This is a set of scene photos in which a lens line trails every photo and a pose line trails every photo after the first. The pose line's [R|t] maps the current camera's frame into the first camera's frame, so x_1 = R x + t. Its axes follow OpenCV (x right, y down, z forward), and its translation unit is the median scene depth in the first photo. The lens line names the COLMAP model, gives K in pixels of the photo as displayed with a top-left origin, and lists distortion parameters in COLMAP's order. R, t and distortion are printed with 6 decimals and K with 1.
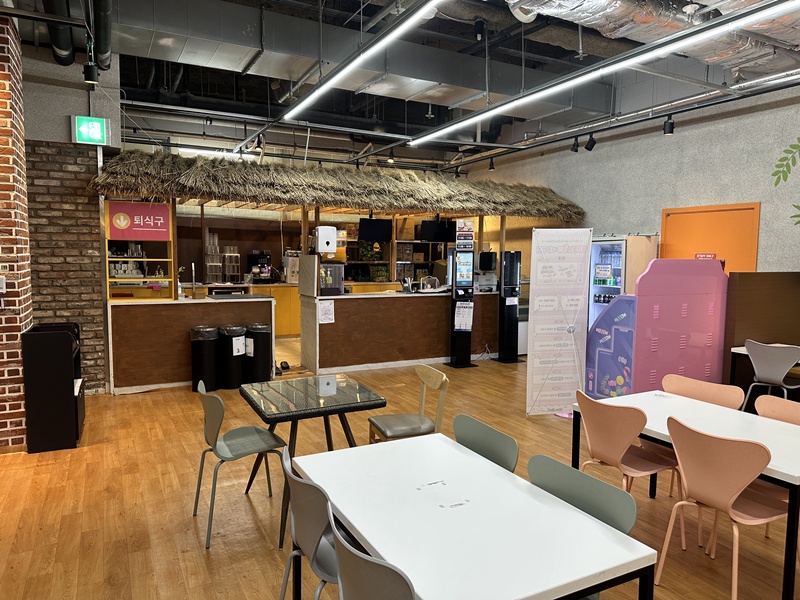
lens RADIAL K [[563.8, 0, 396.2], [0, 563.8, 298.4], [0, 0, 1]] dist [0.012934, -0.006250]
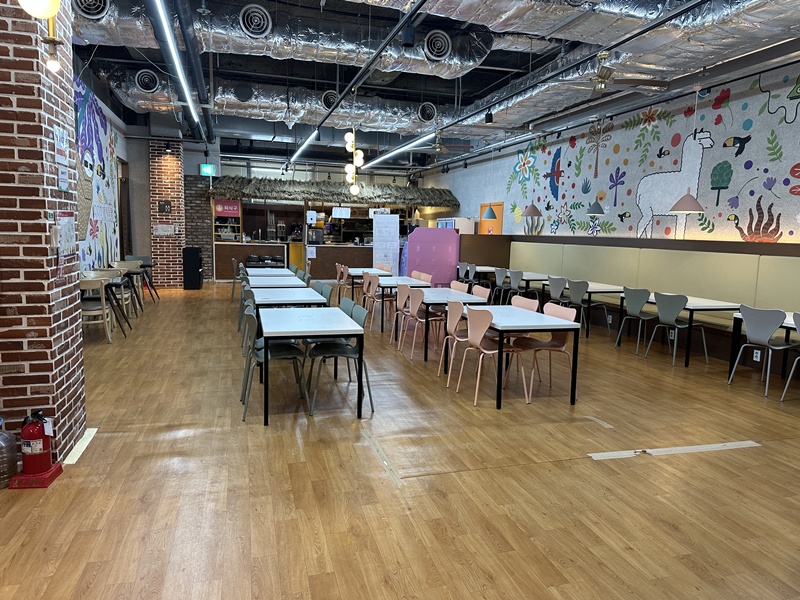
lens RADIAL K [[563.8, 0, 403.5], [0, 563.8, 301.5], [0, 0, 1]] dist [0.012934, -0.006250]
pose [[0.982708, 0.039486, -0.180901, 0.642254], [-0.031607, 0.998430, 0.046237, 0.106753], [0.182443, -0.039720, 0.982414, -1.073469]]
